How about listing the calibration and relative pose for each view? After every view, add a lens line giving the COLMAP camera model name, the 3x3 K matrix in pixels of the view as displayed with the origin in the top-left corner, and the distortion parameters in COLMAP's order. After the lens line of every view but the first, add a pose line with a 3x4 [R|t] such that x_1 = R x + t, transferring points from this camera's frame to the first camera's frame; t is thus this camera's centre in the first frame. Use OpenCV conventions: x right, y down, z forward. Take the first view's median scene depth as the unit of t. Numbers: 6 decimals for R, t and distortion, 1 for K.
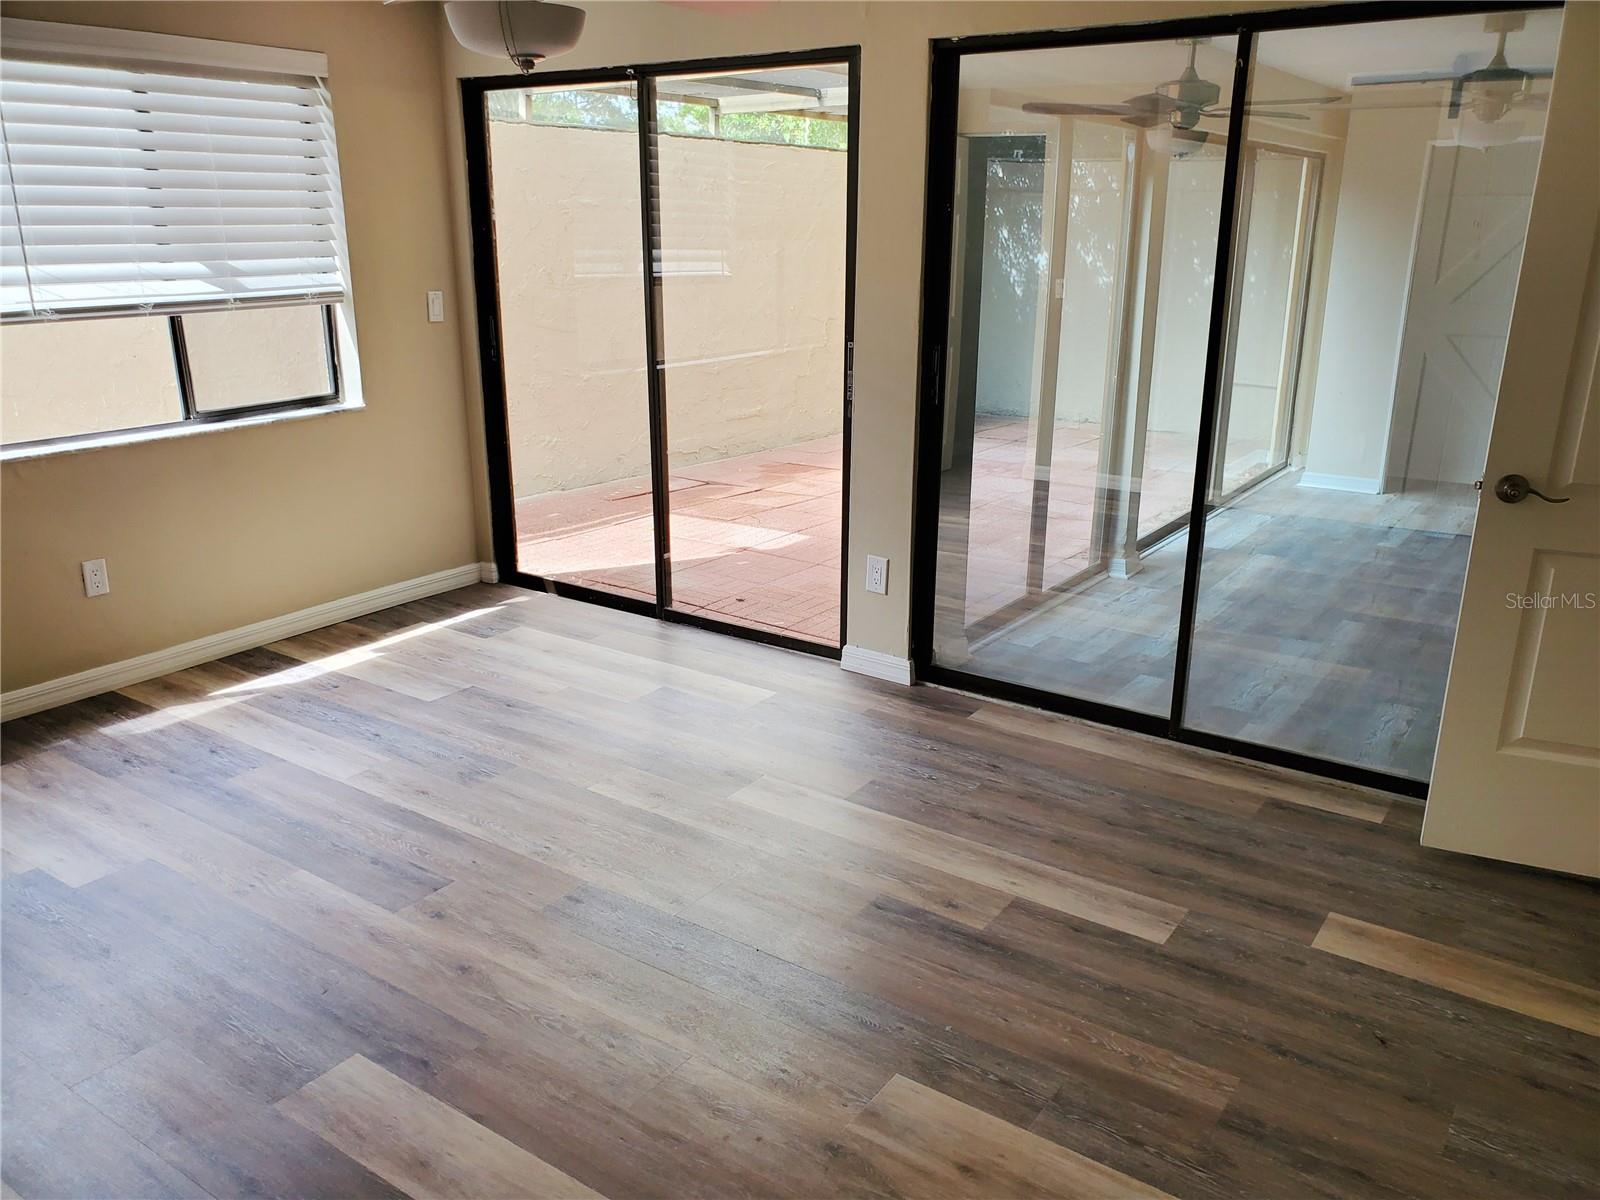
lens RADIAL K [[1265.1, 0, 800.0], [0, 1265.1, 600.0], [0, 0, 1]] dist [0.005067, 0.002089]
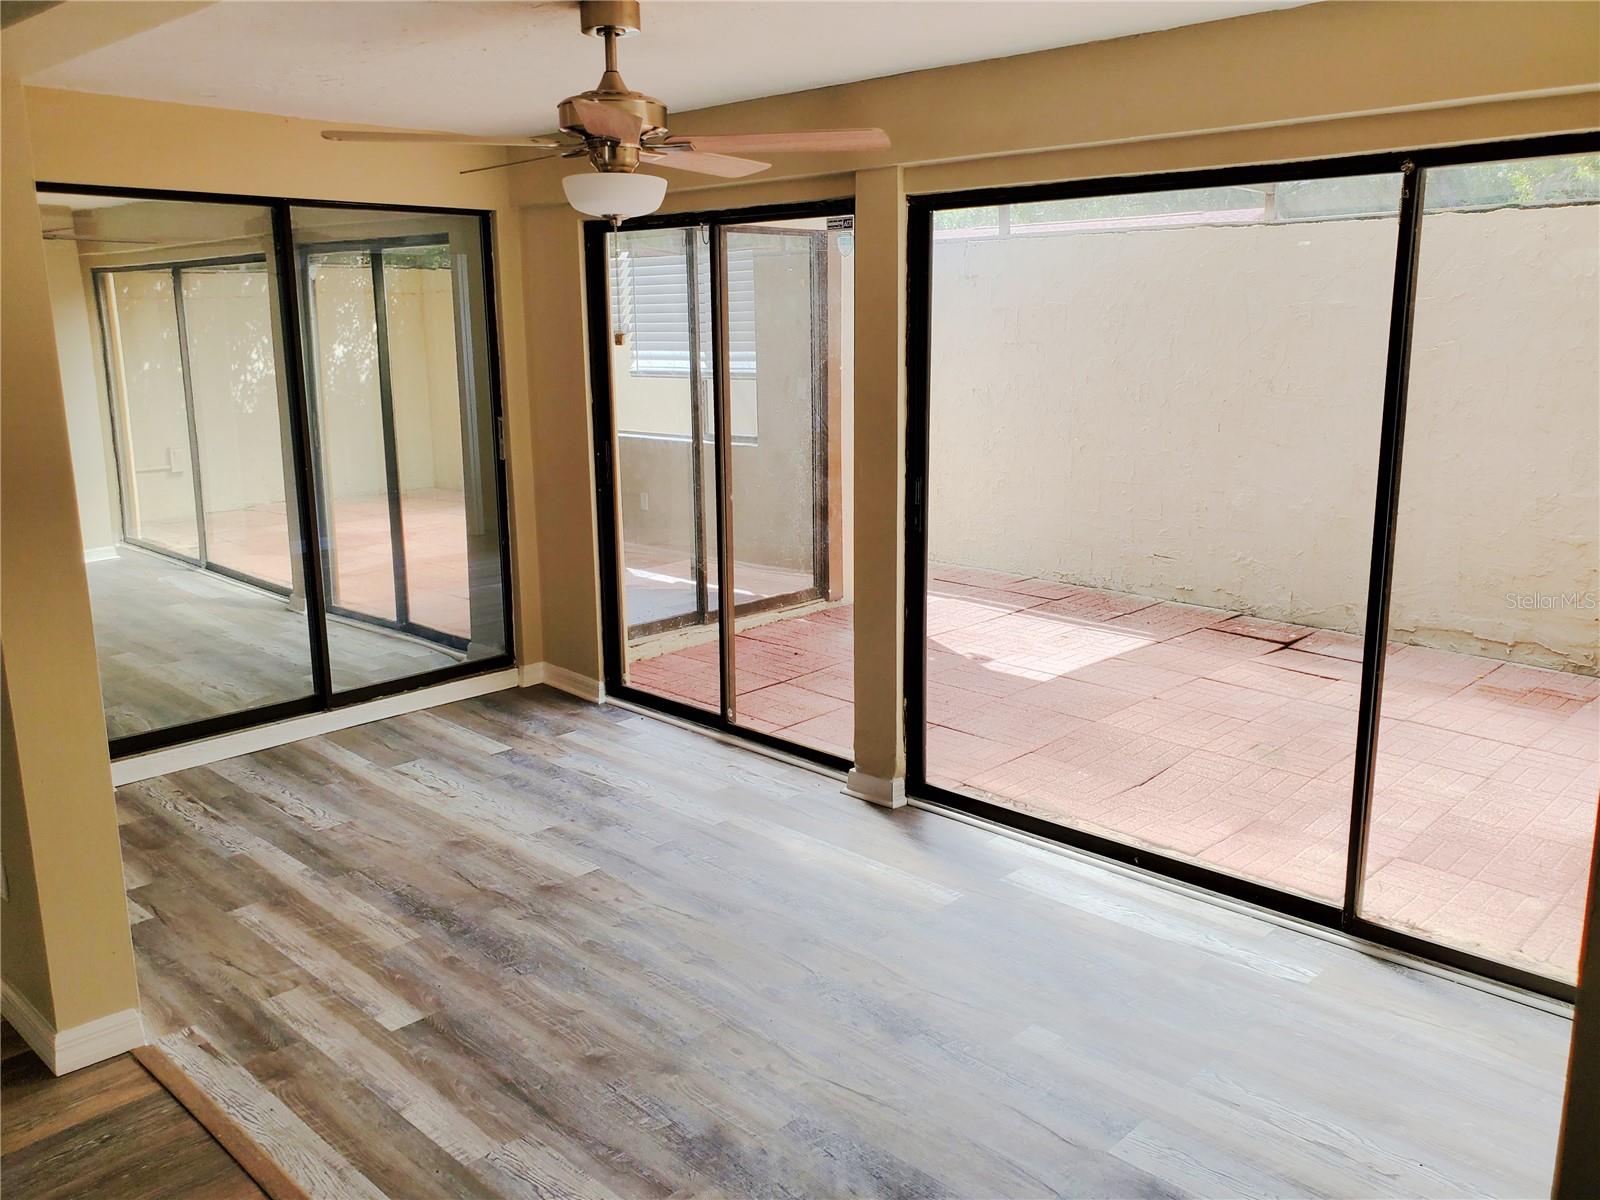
lens RADIAL K [[1265.1, 0, 800.0], [0, 1265.1, 600.0], [0, 0, 1]] dist [0.005067, 0.002089]
pose [[-0.140426, 0.214572, -0.966561, 1.135772], [-0.288139, 0.925122, 0.247235, -0.354607], [0.947236, 0.313222, -0.068084, 1.168162]]
